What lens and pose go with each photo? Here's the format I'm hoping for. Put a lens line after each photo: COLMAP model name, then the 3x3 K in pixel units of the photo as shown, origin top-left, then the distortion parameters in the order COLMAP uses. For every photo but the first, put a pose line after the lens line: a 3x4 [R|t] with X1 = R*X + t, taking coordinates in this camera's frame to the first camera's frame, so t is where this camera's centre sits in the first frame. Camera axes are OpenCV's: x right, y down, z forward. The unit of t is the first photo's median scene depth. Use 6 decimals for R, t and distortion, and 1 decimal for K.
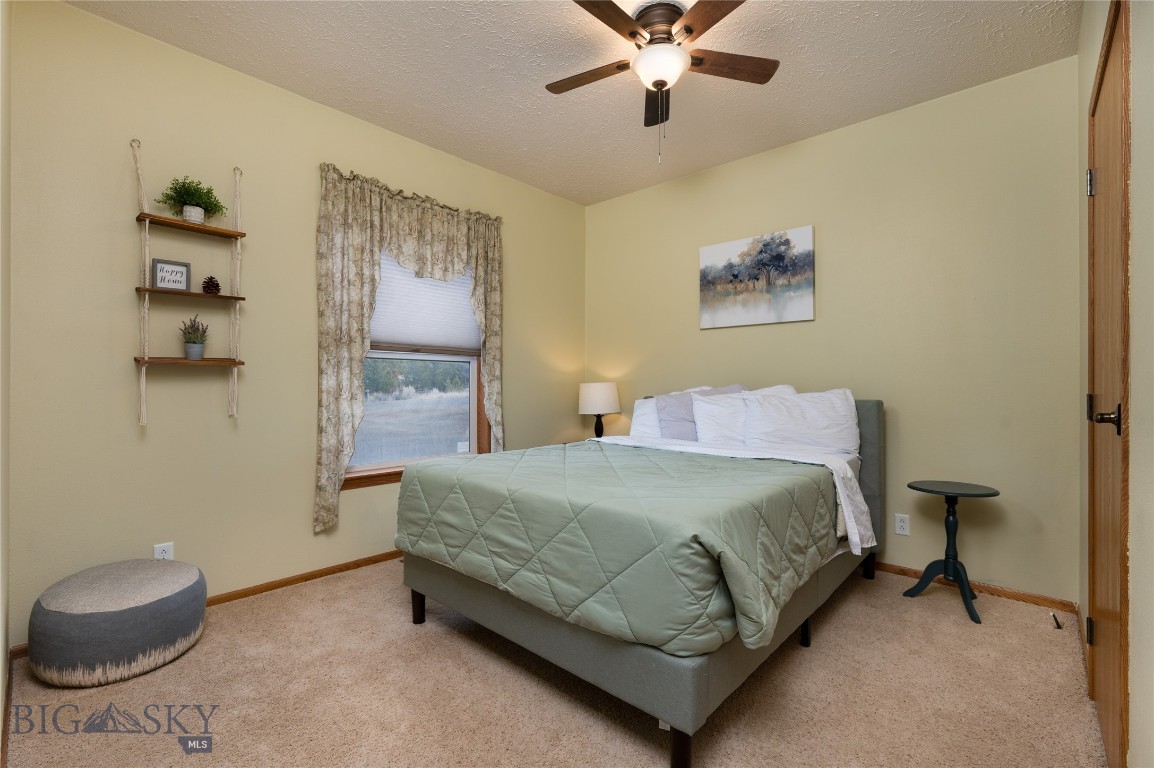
lens RADIAL K [[507.1, 0, 577.8], [0, 507.1, 385.5], [0, 0, 1]] dist [0.000469, 0.000017]
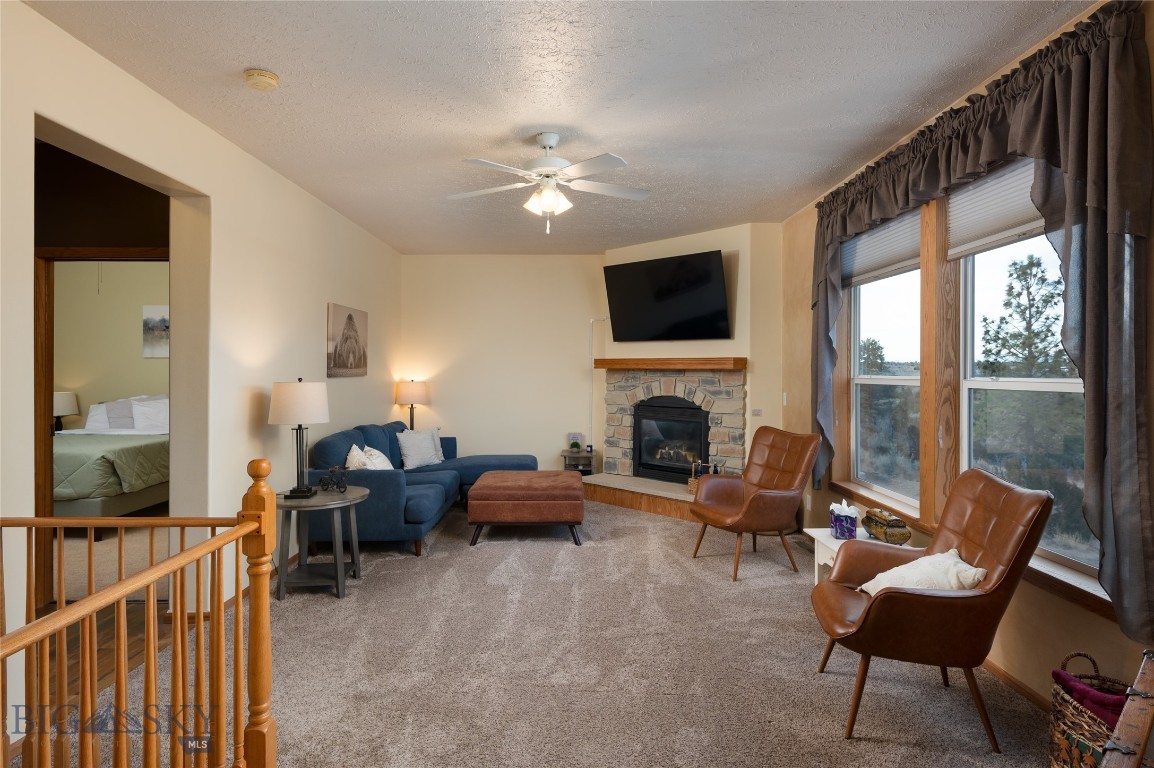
lens RADIAL K [[610.1, 0, 569.8], [0, 610.1, 374.7], [0, 0, 1]] dist [-0.000130, -0.000872]
pose [[0.737417, -0.007291, 0.675398, -0.068578], [-0.000954, 0.999930, 0.011835, -0.097334], [-0.675437, -0.009372, 0.737358, -1.489672]]
